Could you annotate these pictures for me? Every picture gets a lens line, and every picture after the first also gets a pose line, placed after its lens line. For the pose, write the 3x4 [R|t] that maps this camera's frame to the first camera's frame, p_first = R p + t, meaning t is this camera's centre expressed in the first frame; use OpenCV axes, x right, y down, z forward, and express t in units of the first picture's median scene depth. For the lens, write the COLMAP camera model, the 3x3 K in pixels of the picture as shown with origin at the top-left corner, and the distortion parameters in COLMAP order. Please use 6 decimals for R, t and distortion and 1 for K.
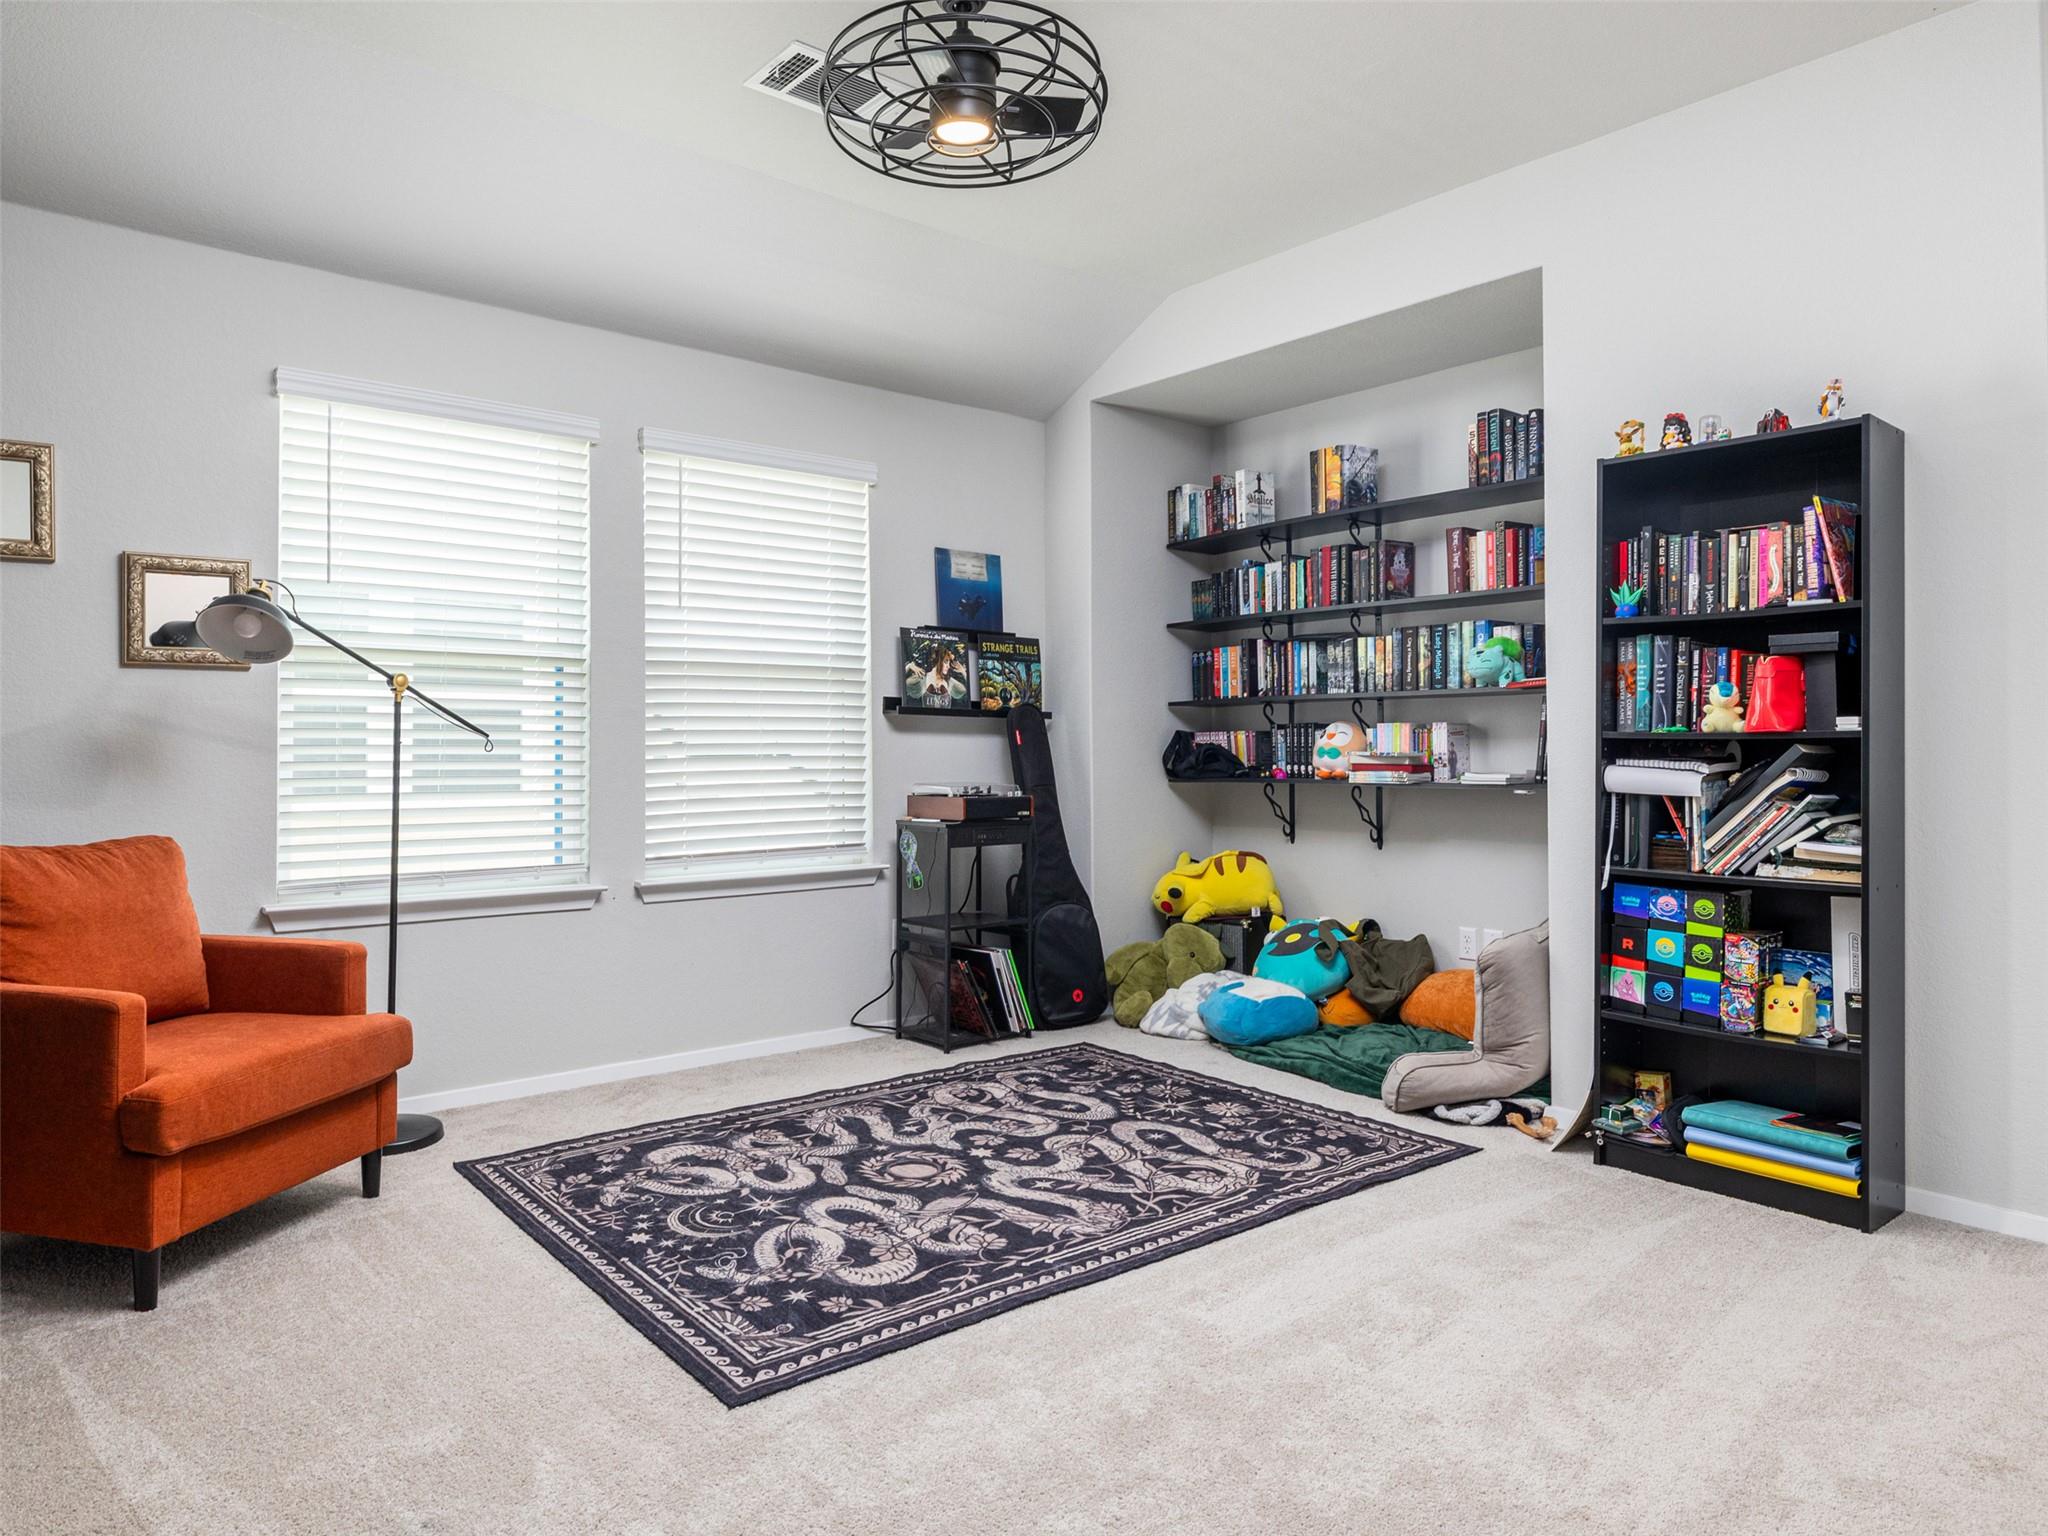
lens RADIAL K [[1300.5, 0, 1021.4], [0, 1300.5, 758.0], [0, 0, 1]] dist [-0.008231, -0.003835]
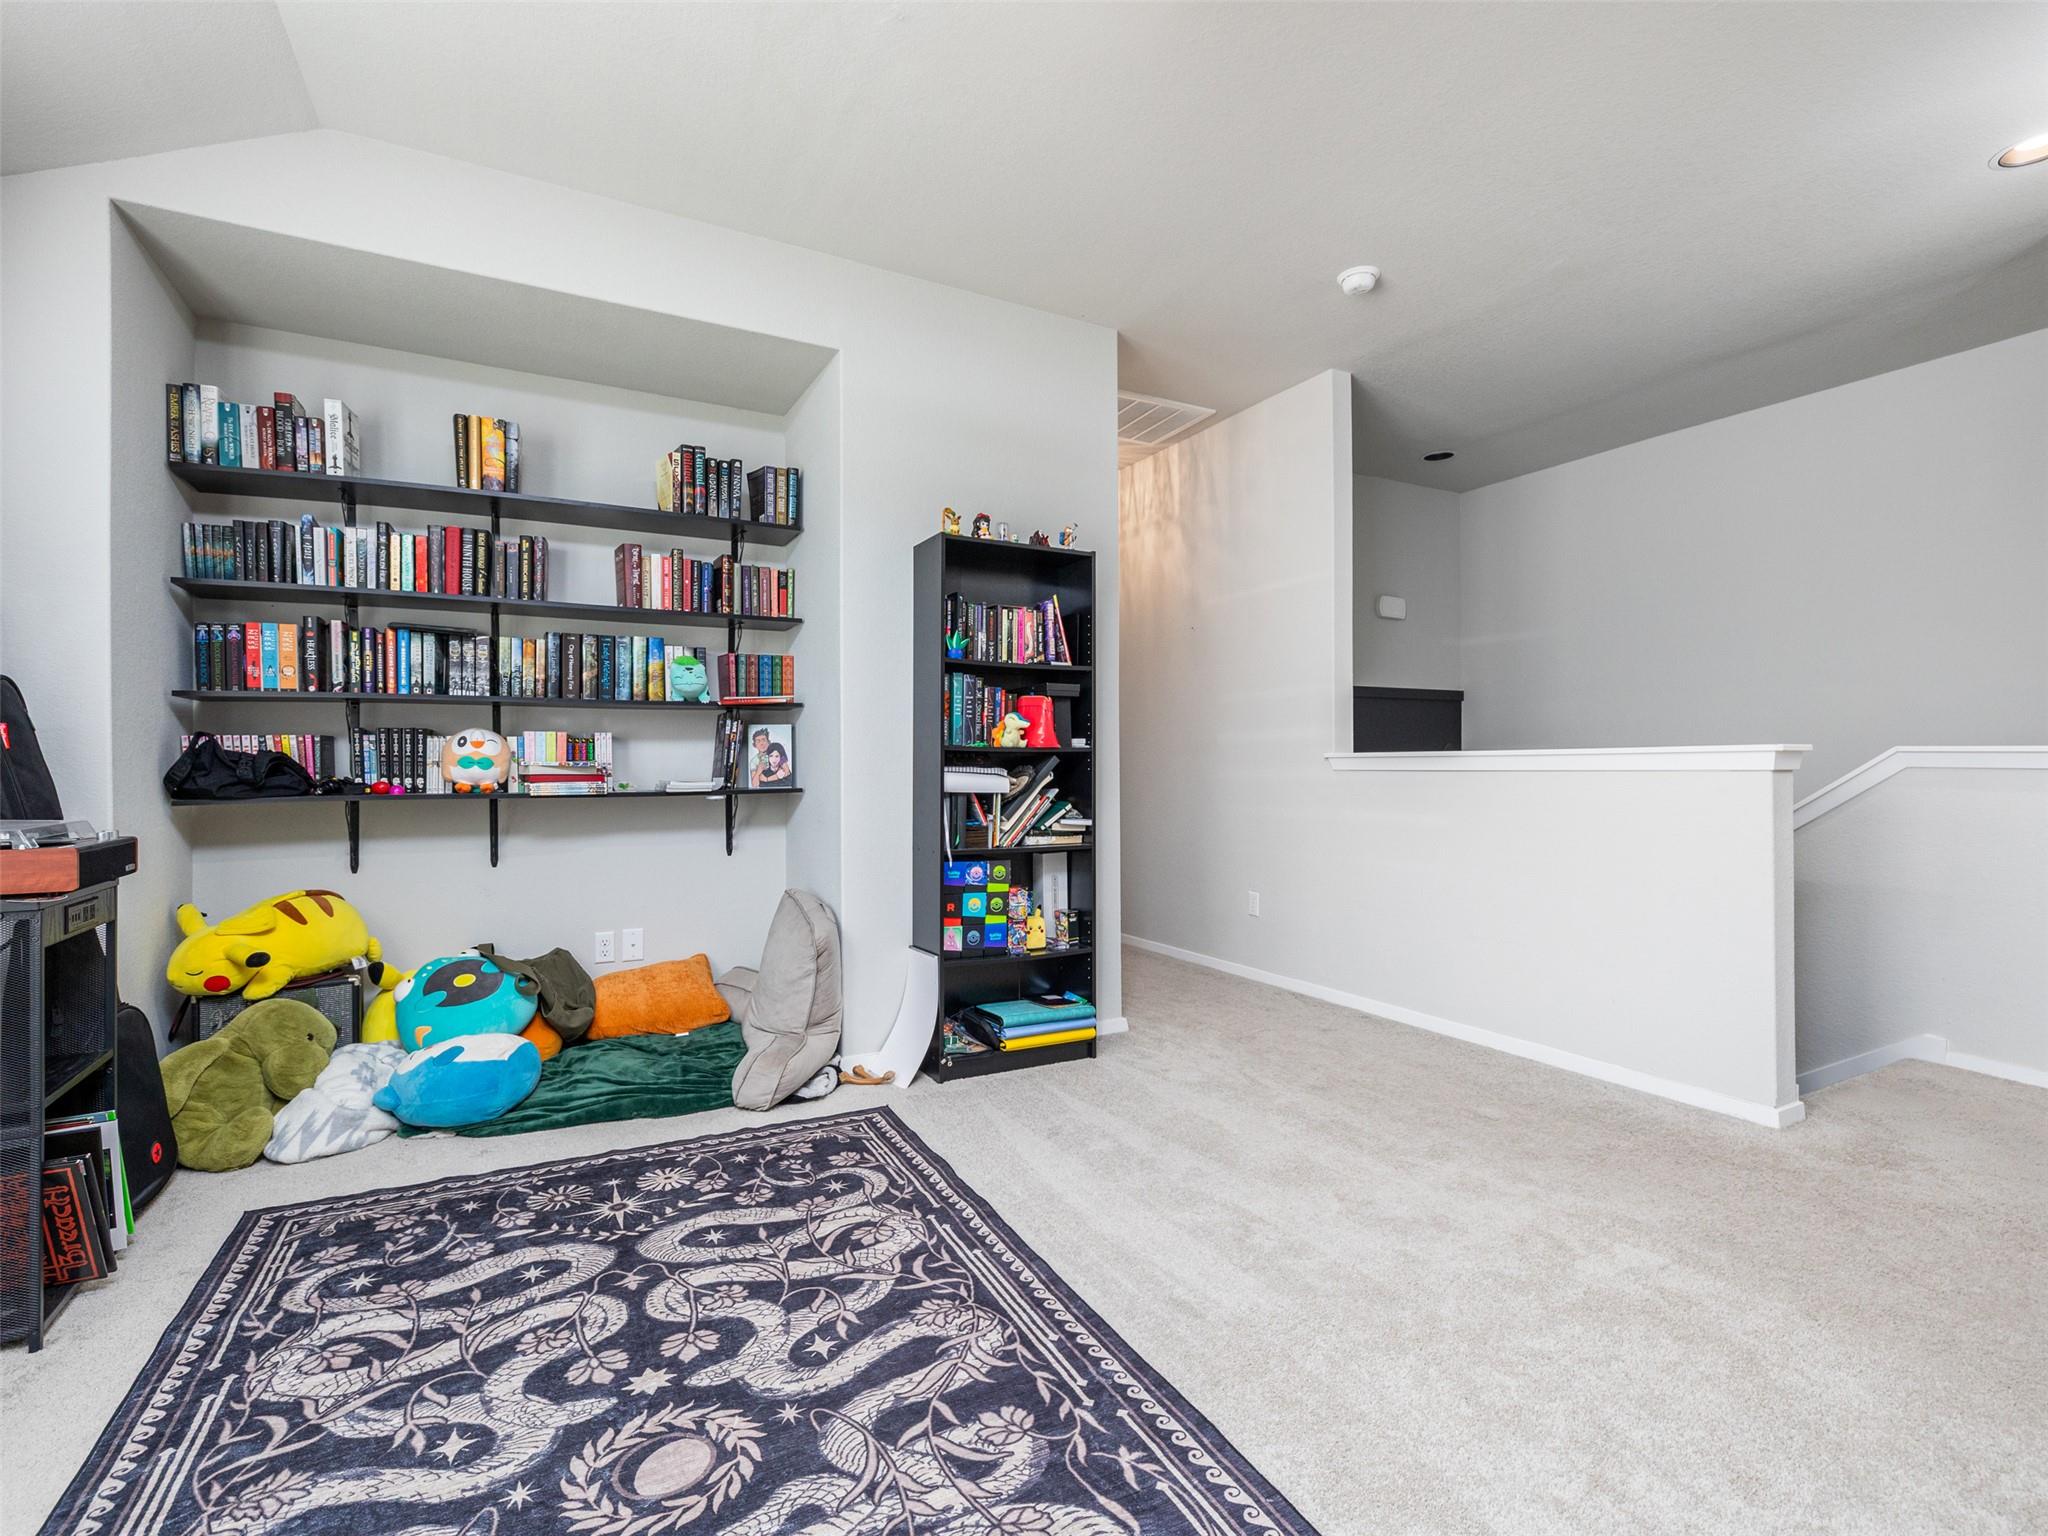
lens RADIAL K [[945.4, 0, 1019.6], [0, 945.4, 770.5], [0, 0, 1]] dist [-0.000120, -0.000259]
pose [[0.214875, -0.008278, 0.976607, -0.450594], [0.006541, 0.999954, 0.007036, -0.001303], [-0.976620, 0.004876, 0.214919, 0.725872]]
